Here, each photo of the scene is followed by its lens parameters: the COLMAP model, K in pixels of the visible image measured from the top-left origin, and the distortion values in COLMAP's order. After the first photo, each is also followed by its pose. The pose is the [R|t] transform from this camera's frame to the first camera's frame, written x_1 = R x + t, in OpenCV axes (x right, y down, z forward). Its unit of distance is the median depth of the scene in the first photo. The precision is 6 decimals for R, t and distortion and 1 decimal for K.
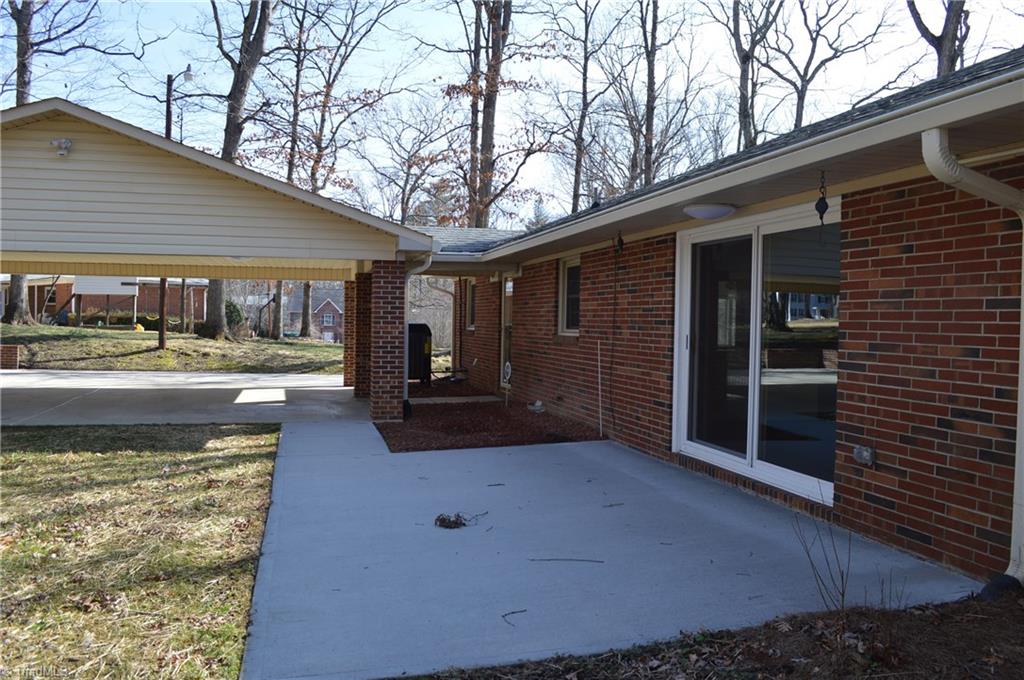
lens RADIAL K [[815.7, 0, 512.9], [0, 815.7, 338.5], [0, 0, 1]] dist [-0.060347, -0.005820]
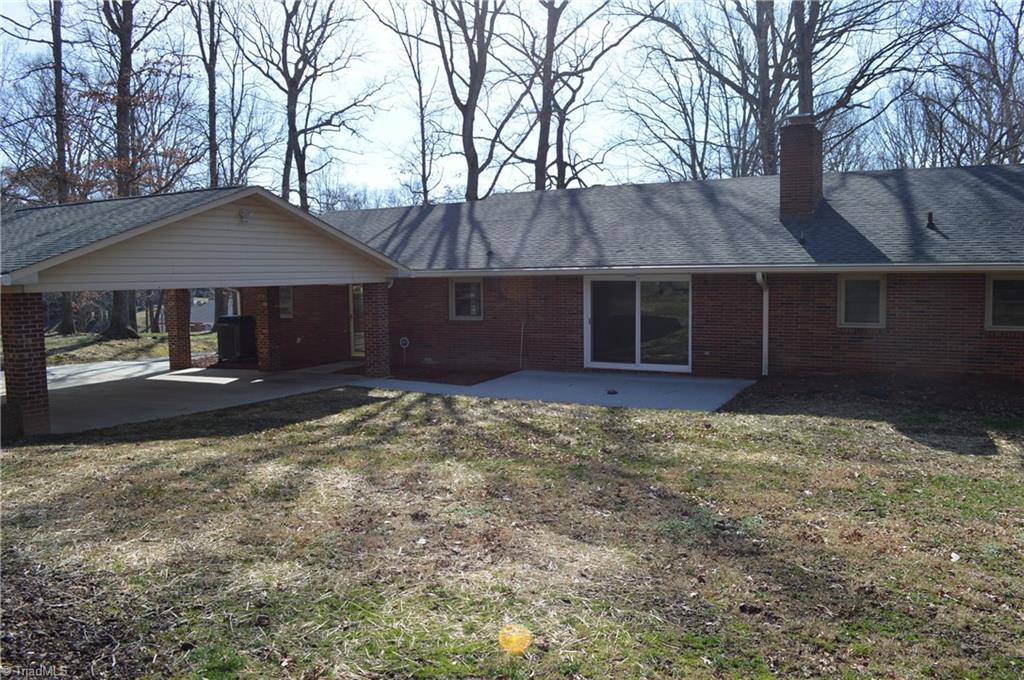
lens RADIAL K [[815.7, 0, 510.2], [0, 815.7, 341.2], [0, 0, 1]] dist [-0.060347, -0.005820]
pose [[0.703763, -0.082288, 0.705653, -1.651703], [0.042015, 0.996352, 0.074285, -0.125868], [-0.709192, -0.022631, 0.704652, -0.527902]]
